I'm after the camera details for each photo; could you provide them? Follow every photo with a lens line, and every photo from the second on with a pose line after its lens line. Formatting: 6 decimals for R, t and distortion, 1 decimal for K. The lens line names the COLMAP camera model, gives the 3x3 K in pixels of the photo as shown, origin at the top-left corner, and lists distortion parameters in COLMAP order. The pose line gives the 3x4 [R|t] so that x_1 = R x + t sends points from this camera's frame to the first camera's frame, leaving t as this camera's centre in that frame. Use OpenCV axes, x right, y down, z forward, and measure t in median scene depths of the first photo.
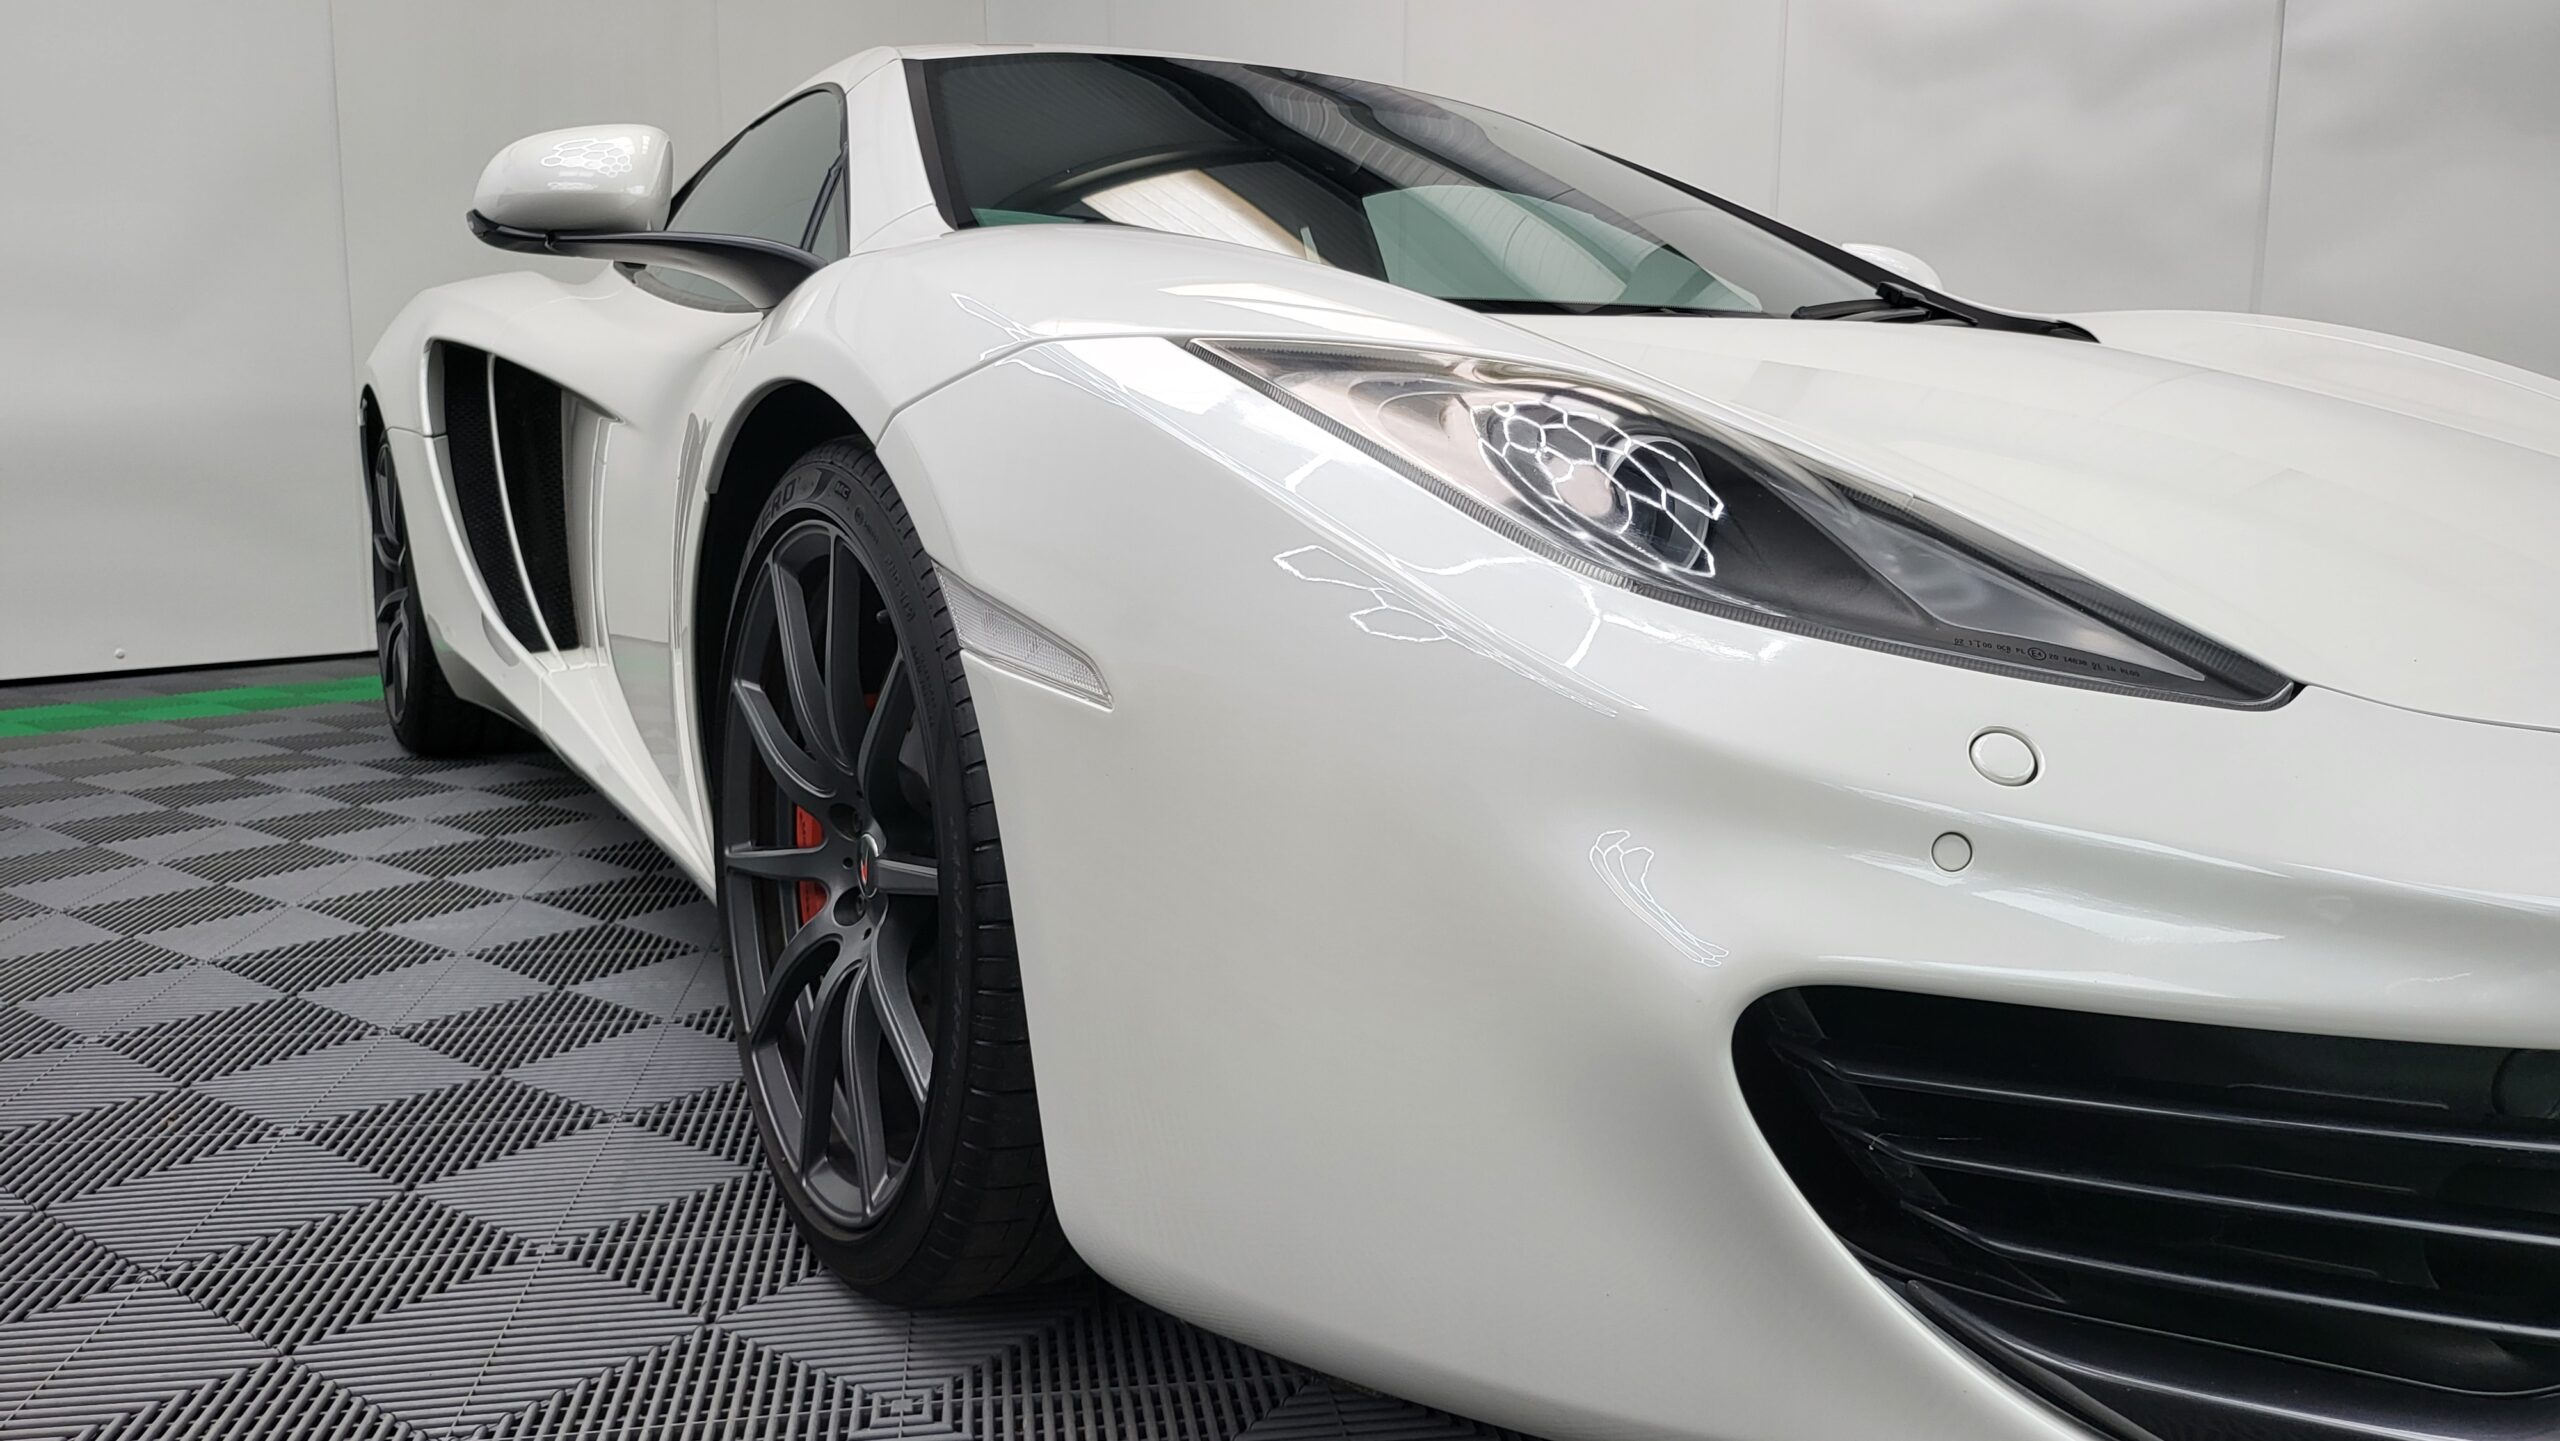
lens RADIAL K [[1807.3, 0, 1289.1], [0, 1807.3, 707.2], [0, 0, 1]] dist [0.044524, -0.044776]
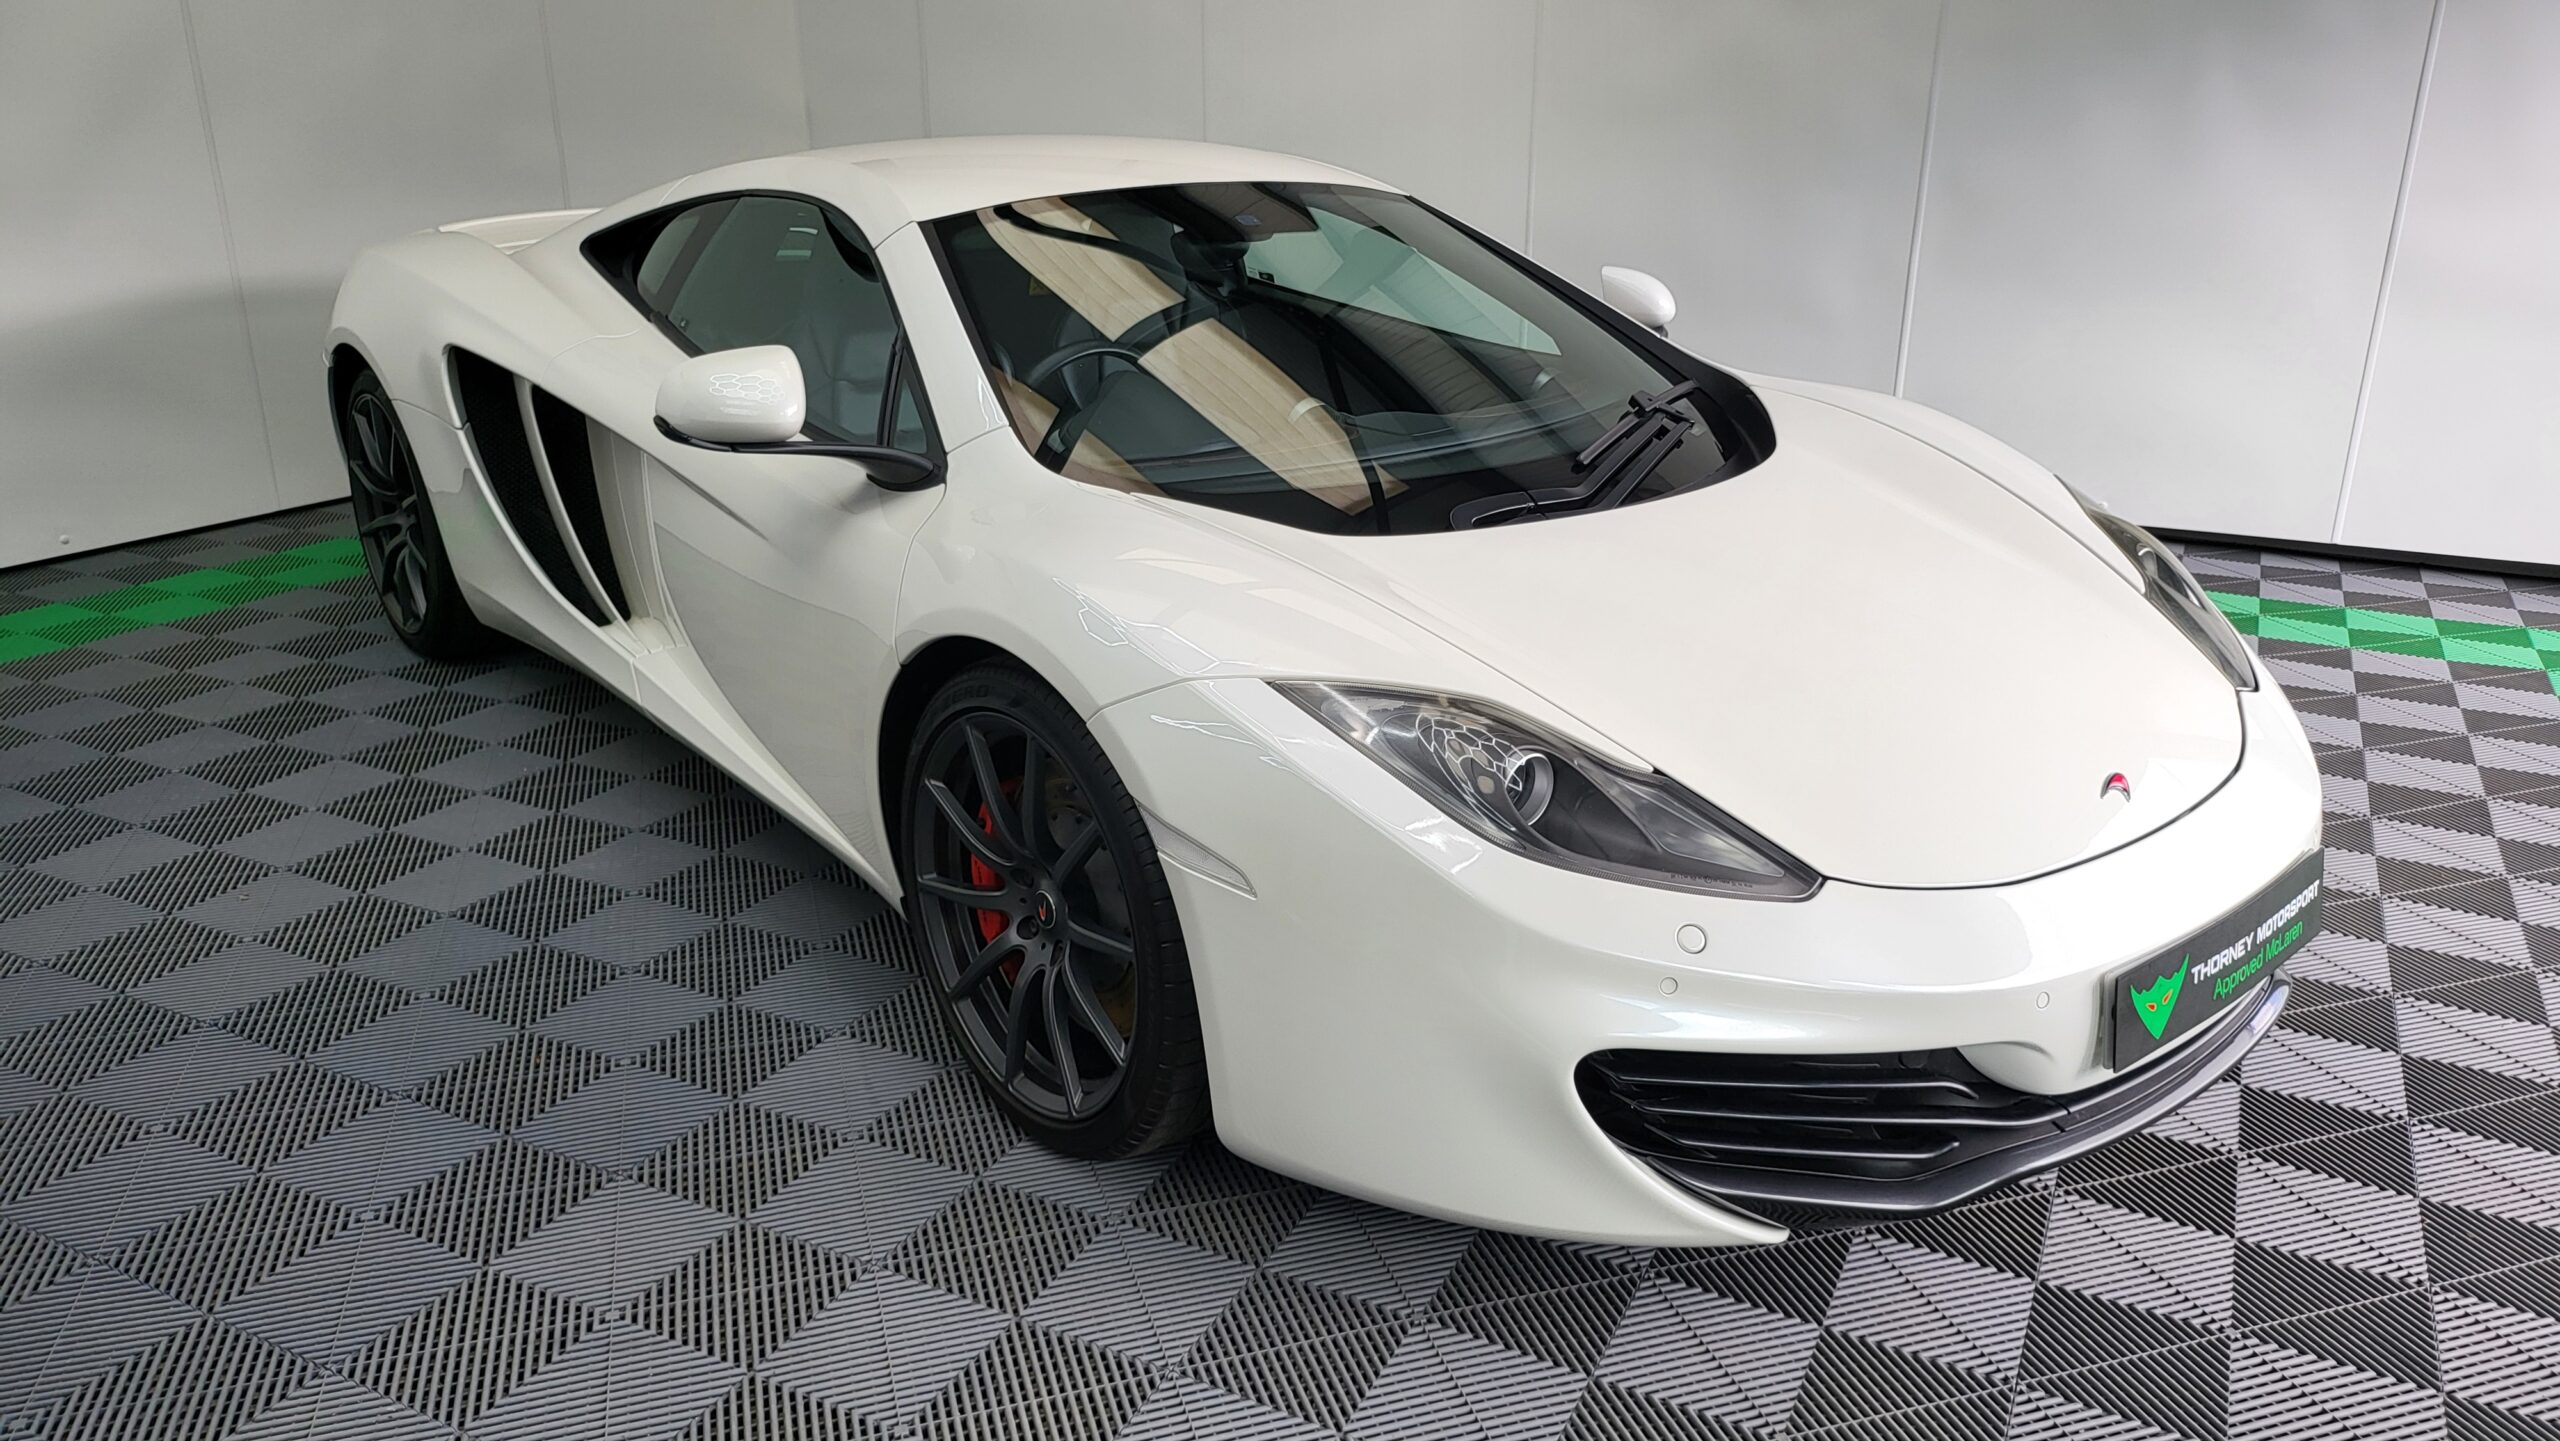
lens RADIAL K [[1807.3, 0, 1289.0], [0, 1807.3, 717.9], [0, 0, 1]] dist [0.044524, -0.044776]
pose [[0.989788, -0.053866, 0.131976, -0.221735], [0.026665, 0.979476, 0.199791, -0.412958], [-0.140030, -0.194232, 0.970910, -0.611875]]
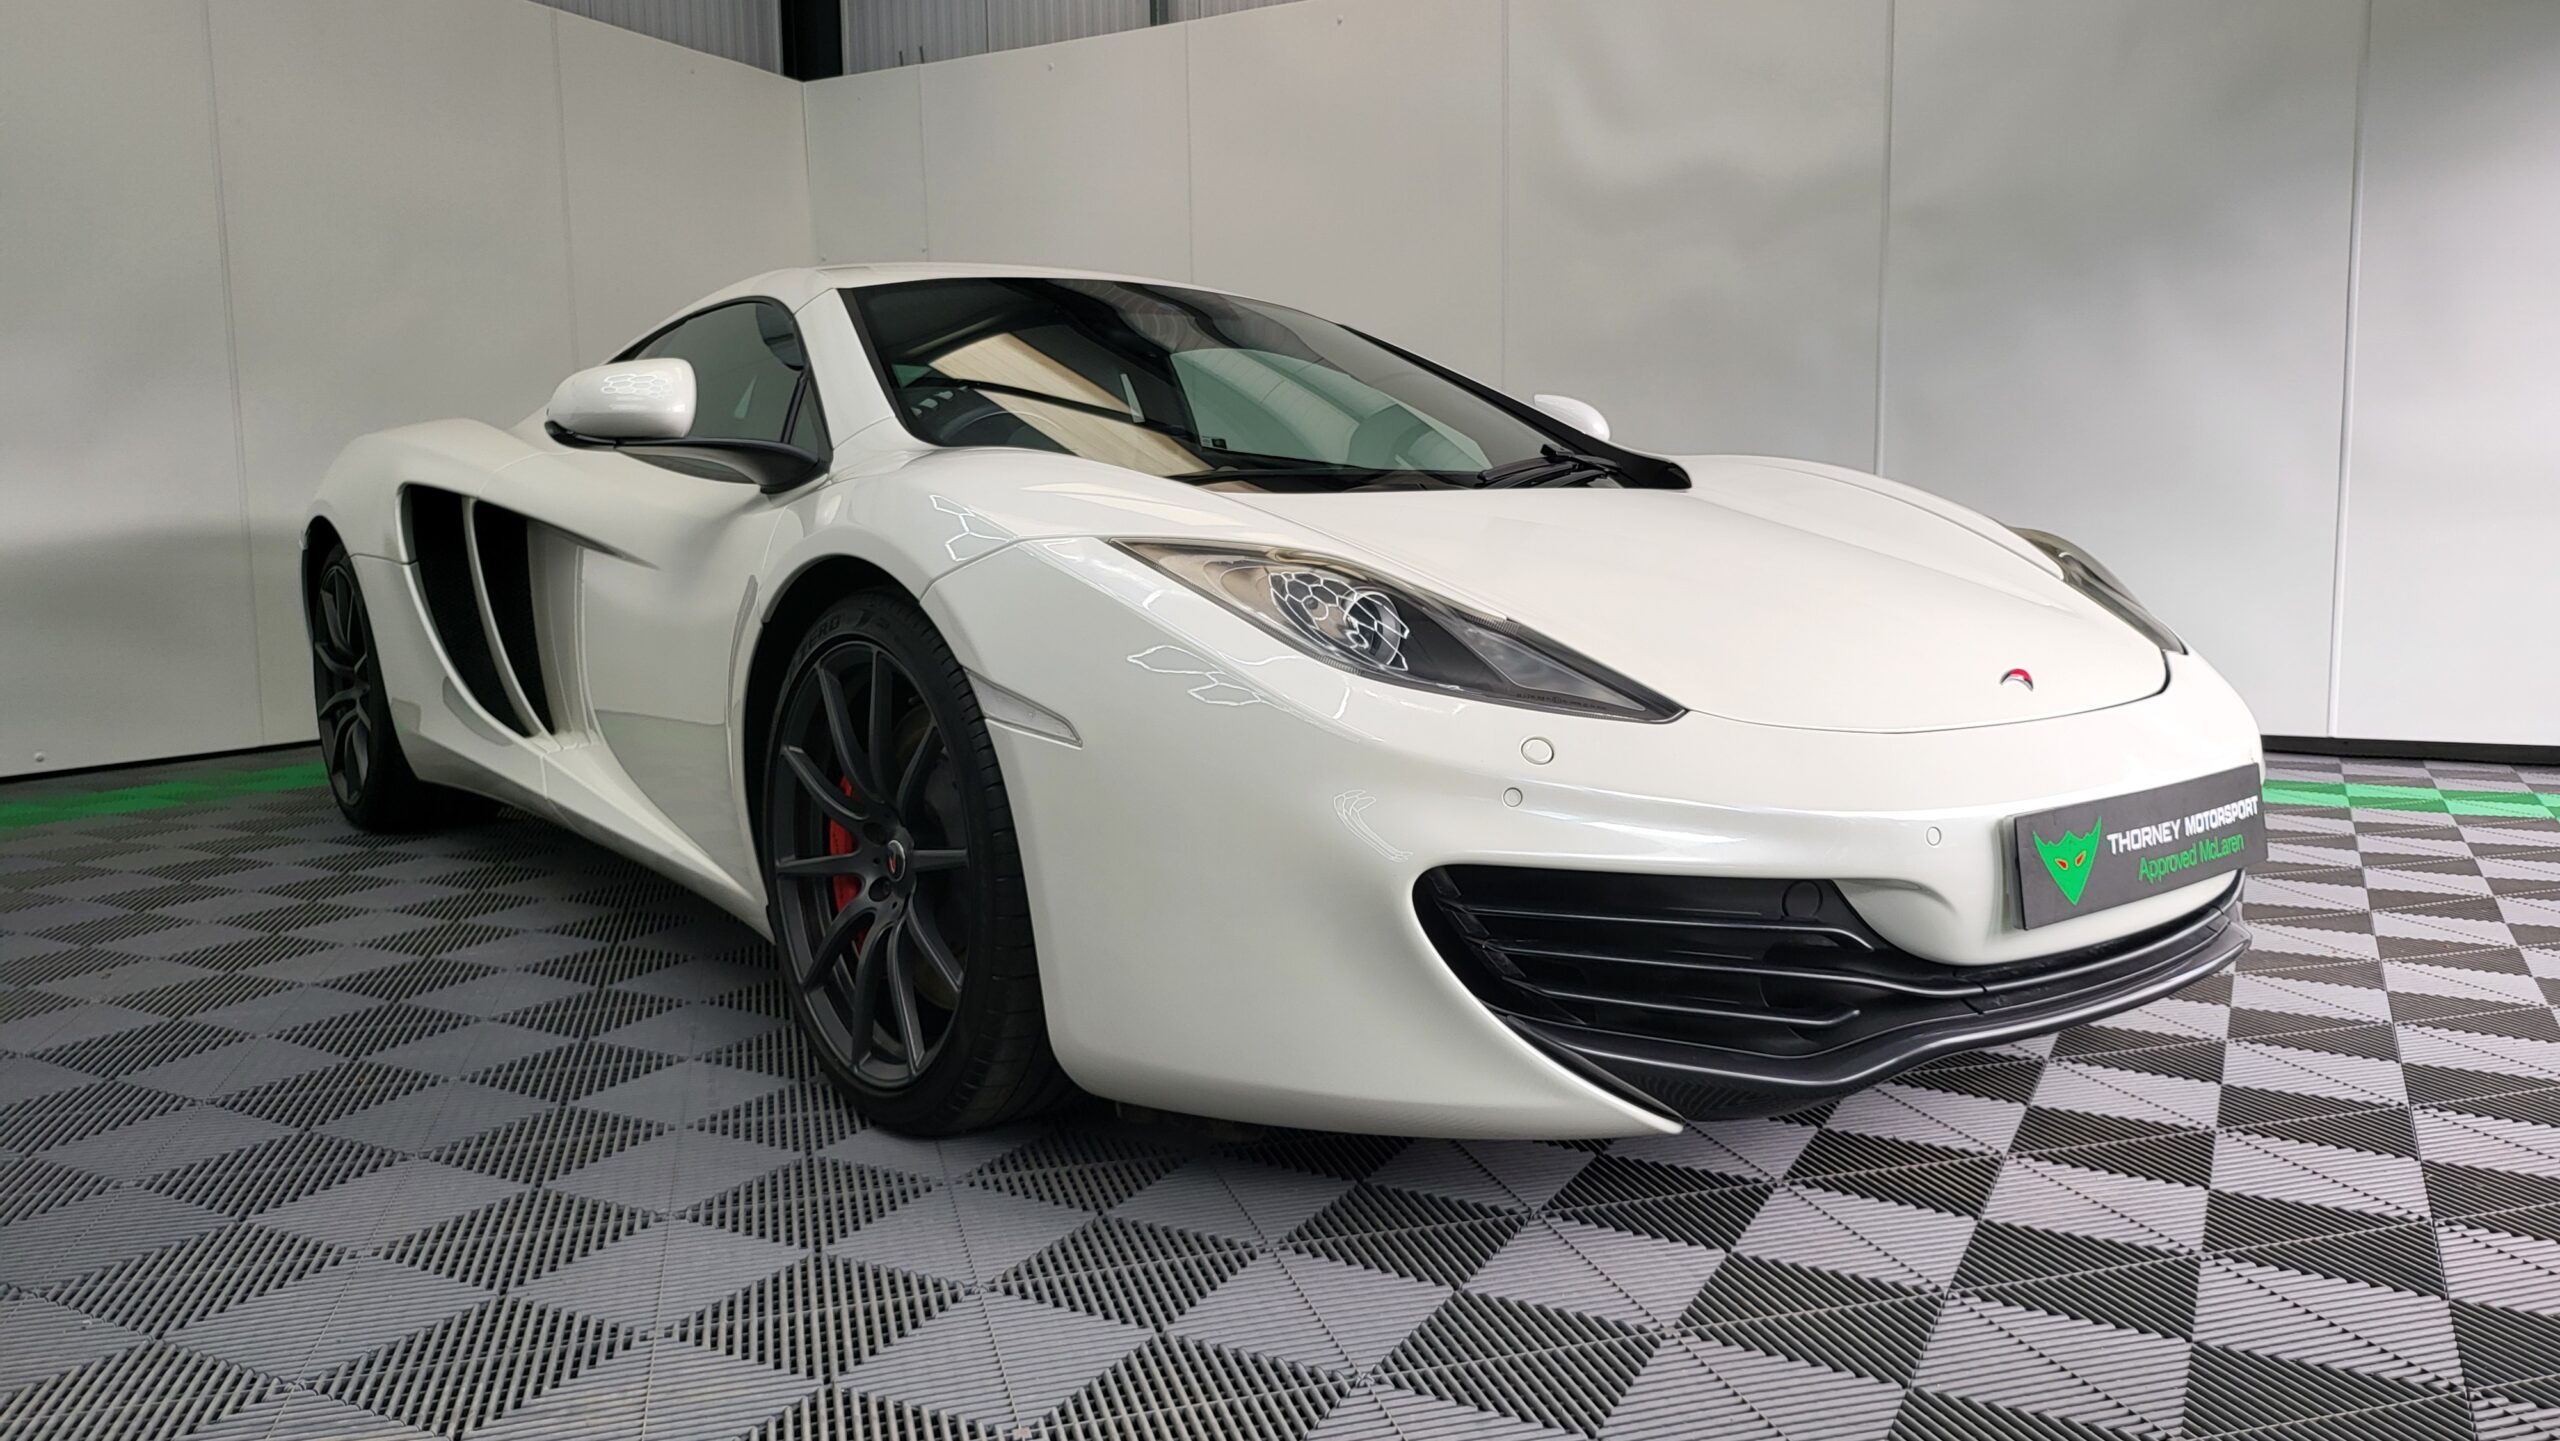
lens RADIAL K [[1807.3, 0, 1299.1], [0, 1807.3, 714.0], [0, 0, 1]] dist [0.044524, -0.044776]
pose [[0.992222, -0.036091, 0.119137, -0.069079], [0.039653, 0.998830, -0.027667, 0.018416], [-0.117999, 0.032176, 0.992492, -0.593290]]
